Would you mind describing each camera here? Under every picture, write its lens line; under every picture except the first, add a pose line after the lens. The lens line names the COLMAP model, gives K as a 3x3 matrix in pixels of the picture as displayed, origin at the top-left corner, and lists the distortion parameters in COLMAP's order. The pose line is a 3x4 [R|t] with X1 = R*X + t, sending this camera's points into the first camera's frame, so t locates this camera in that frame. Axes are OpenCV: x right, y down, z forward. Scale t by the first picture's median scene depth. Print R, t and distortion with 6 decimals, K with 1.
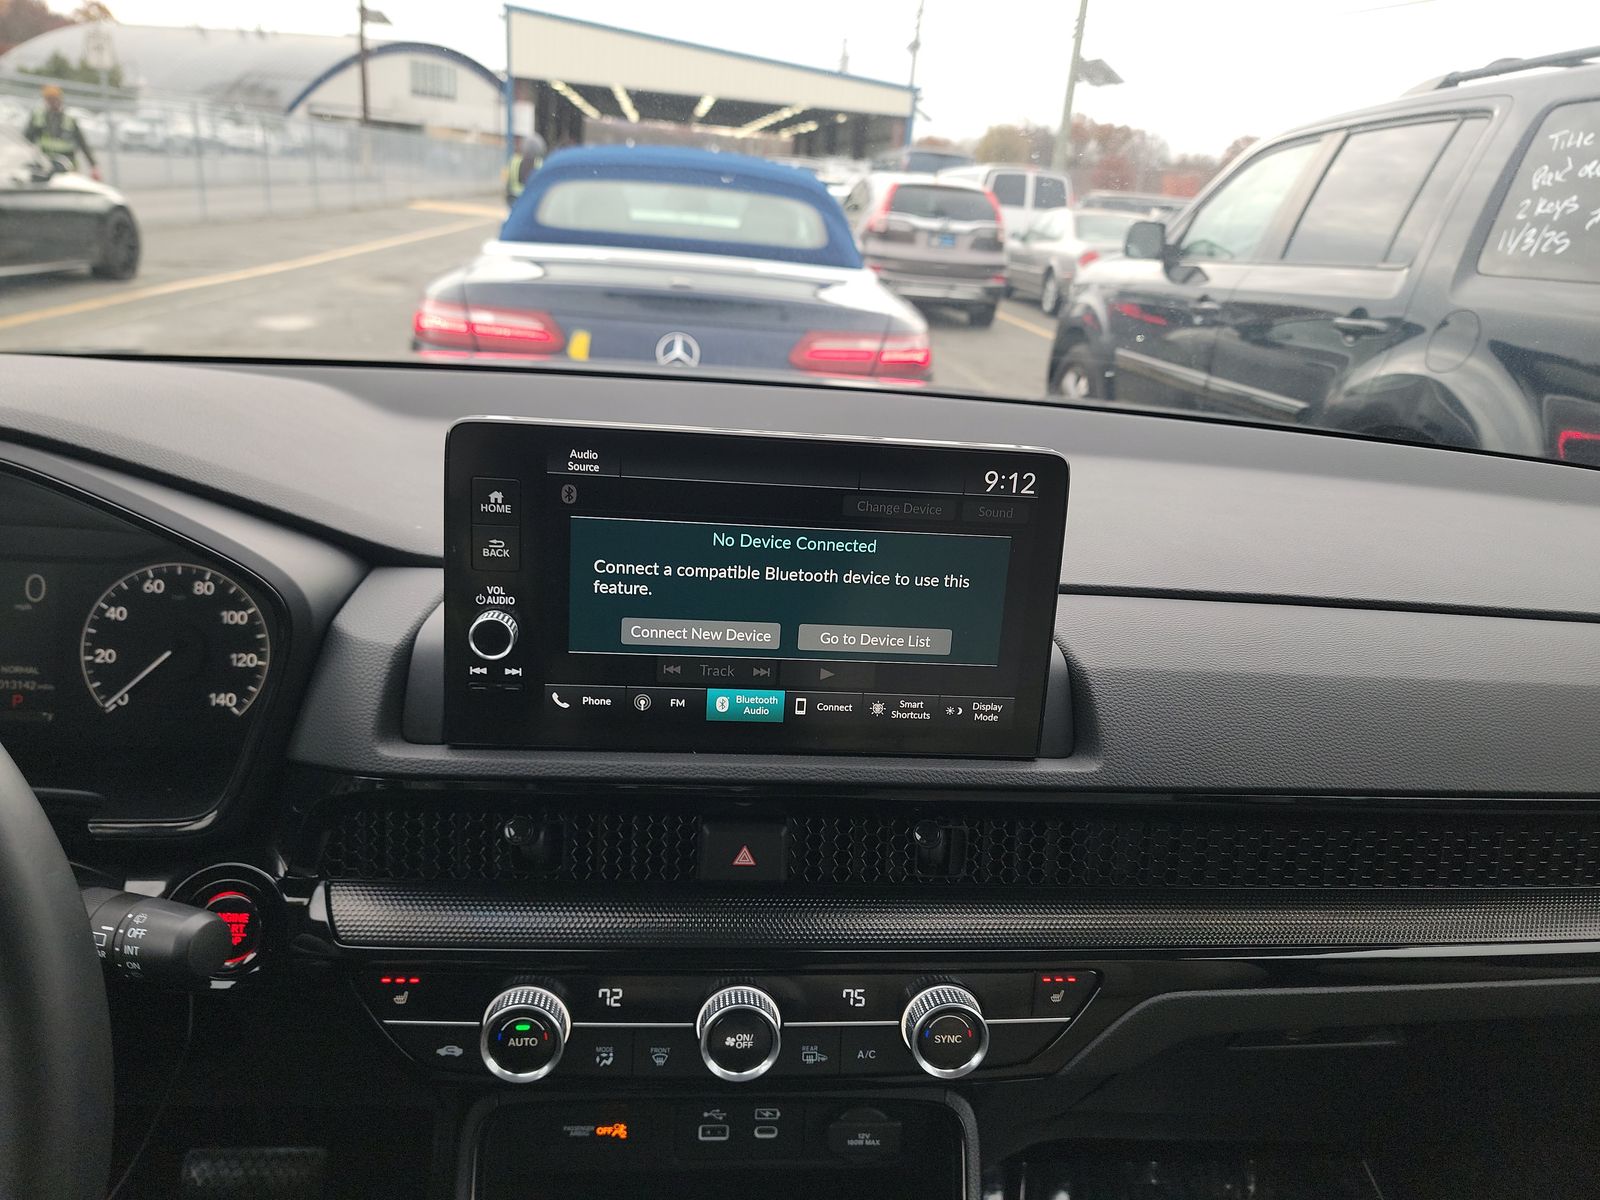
lens RADIAL K [[1134.8, 0, 802.9], [0, 1134.8, 596.4], [0, 0, 1]] dist [0.006663, -0.019312]
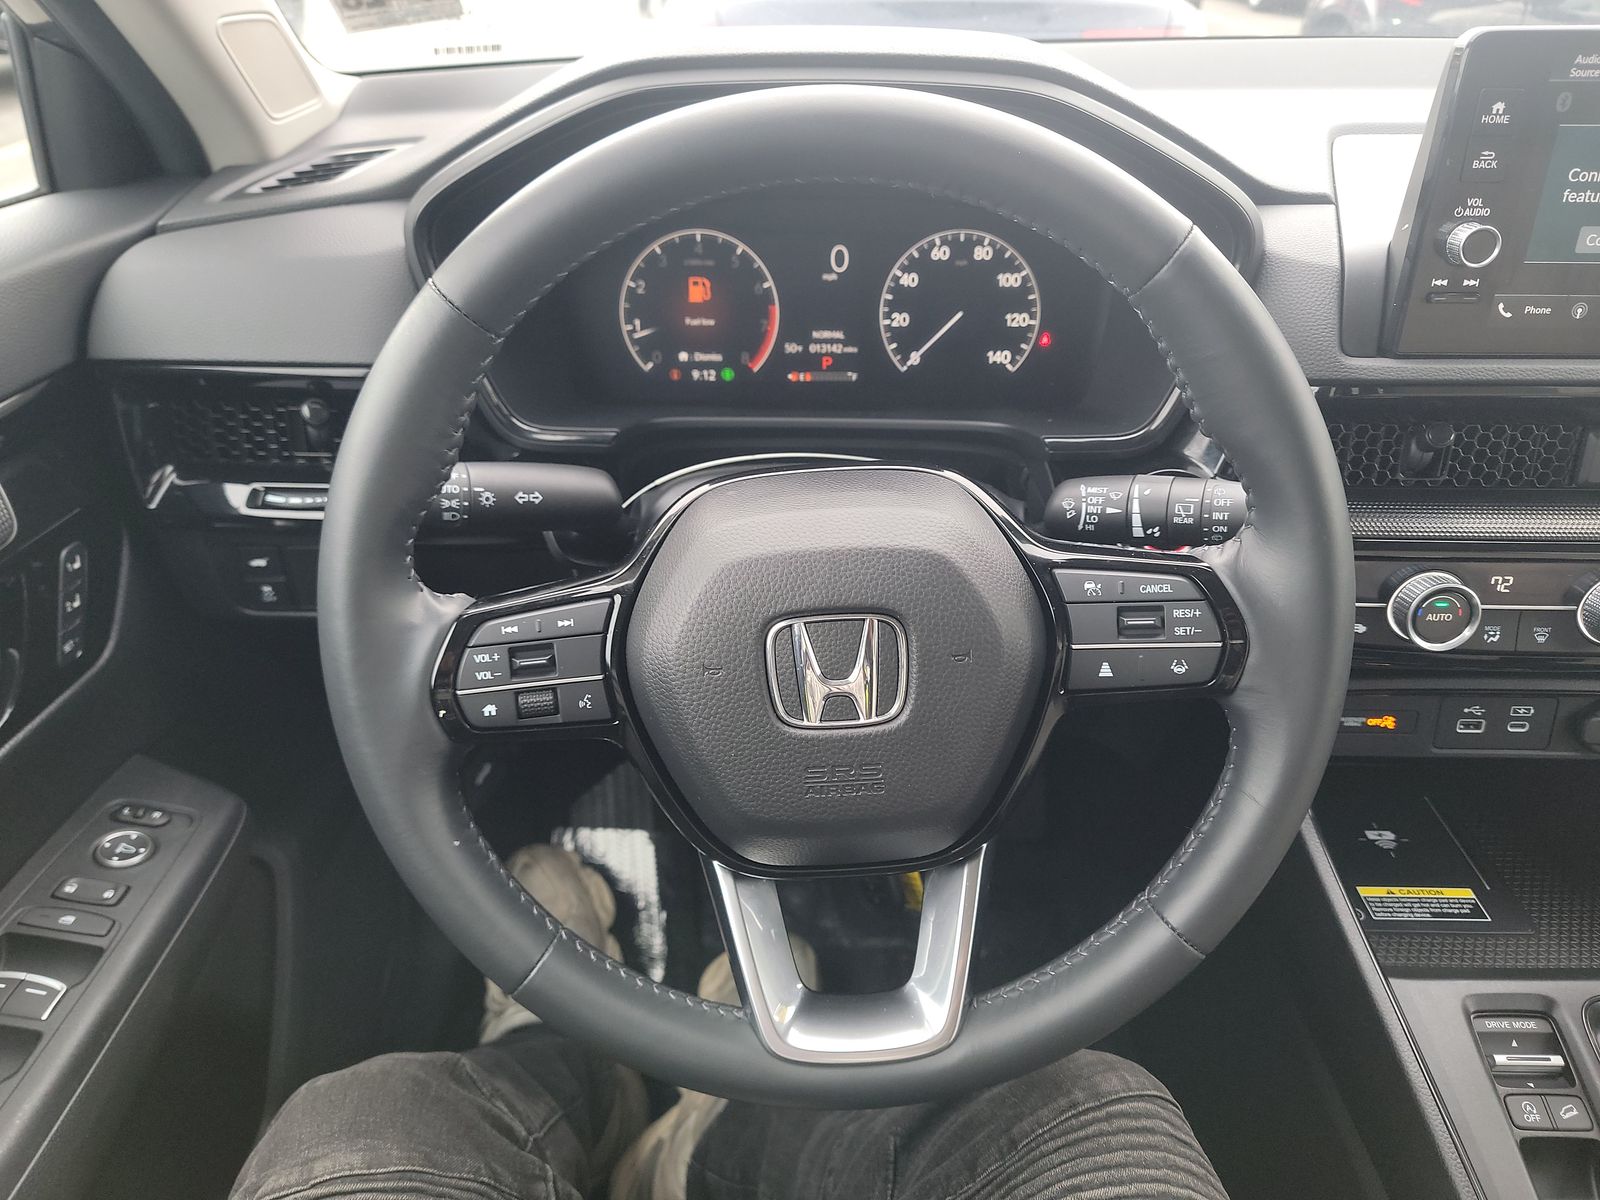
lens RADIAL K [[1134.8, 0, 798.7], [0, 1134.8, 606.8], [0, 0, 1]] dist [0.006663, -0.019312]
pose [[0.987822, -0.002798, -0.155562, -0.540978], [0.037056, 0.975298, 0.217764, 0.081210], [0.151110, -0.220877, 0.963524, -0.158700]]
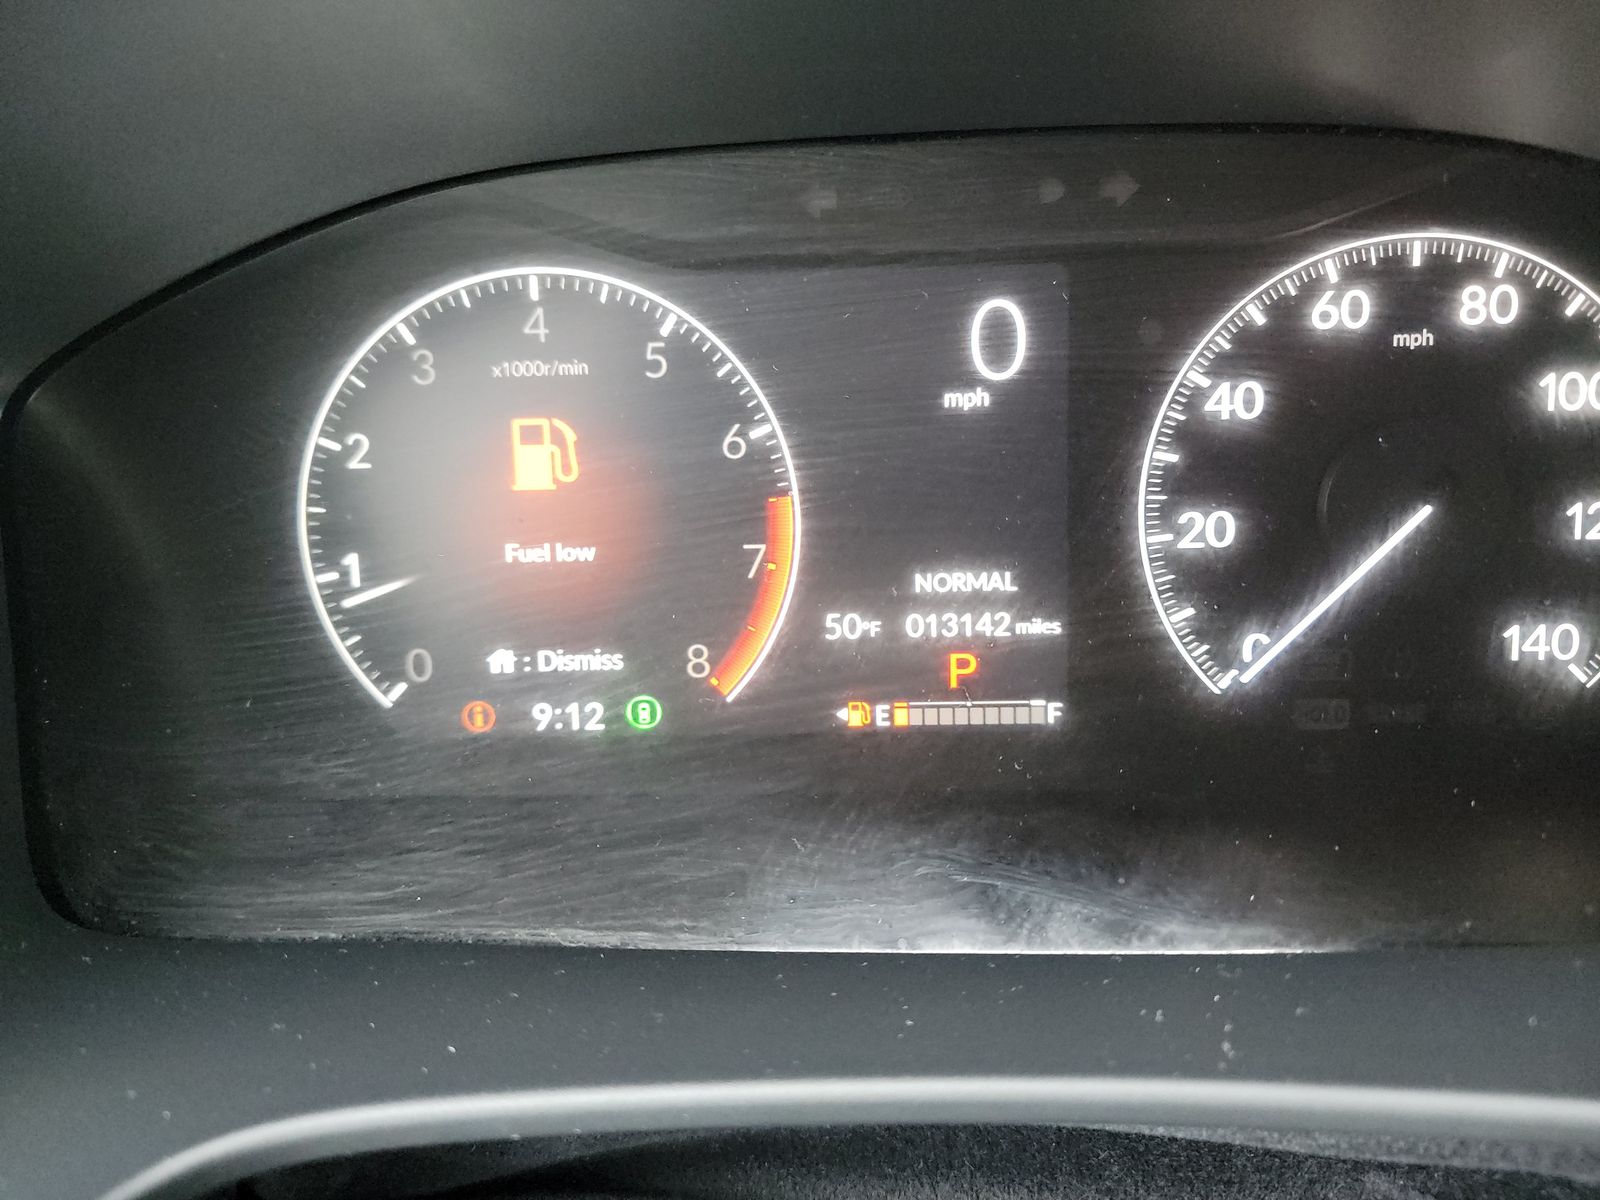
lens RADIAL K [[1134.8, 0, 749.1], [0, 1134.8, 558.6], [0, 0, 1]] dist [0.006663, -0.019312]
pose [[0.977258, -0.046470, -0.206901, -0.679079], [0.068424, 0.992607, 0.100250, 0.017775], [0.200713, -0.112127, 0.973212, 0.643079]]
